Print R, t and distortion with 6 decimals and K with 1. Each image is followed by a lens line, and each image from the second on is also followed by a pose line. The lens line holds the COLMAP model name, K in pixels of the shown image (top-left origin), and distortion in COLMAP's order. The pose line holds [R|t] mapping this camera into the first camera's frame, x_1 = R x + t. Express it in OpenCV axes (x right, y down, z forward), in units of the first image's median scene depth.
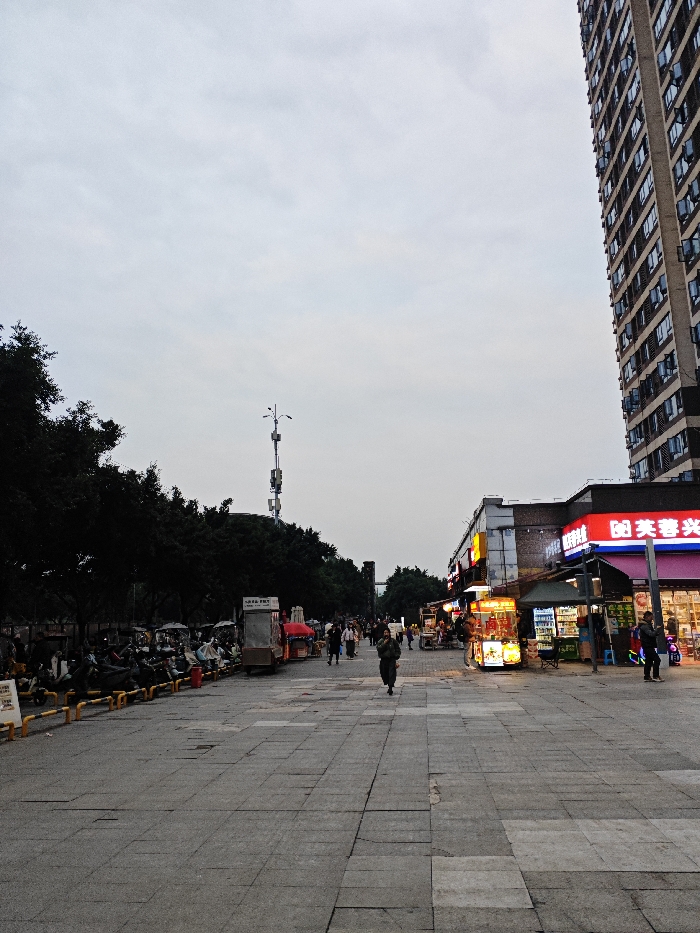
lens RADIAL K [[676.2, 0, 350.0], [0, 676.2, 466.5], [0, 0, 1]] dist [0.032729, -0.005660]
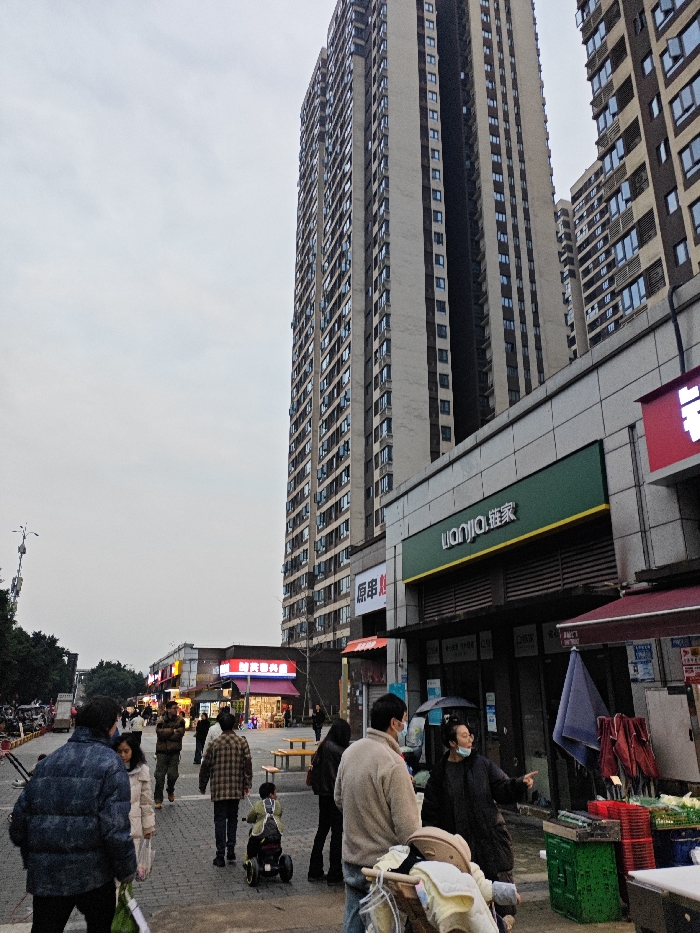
lens RADIAL K [[676.2, 0, 350.0], [0, 676.2, 466.5], [0, 0, 1]] dist [0.032729, -0.005660]
pose [[0.904579, 0.169530, 0.391147, -0.209509], [-0.120083, 0.981703, -0.147779, -0.208937], [-0.409043, 0.086708, 0.908386, -0.957062]]
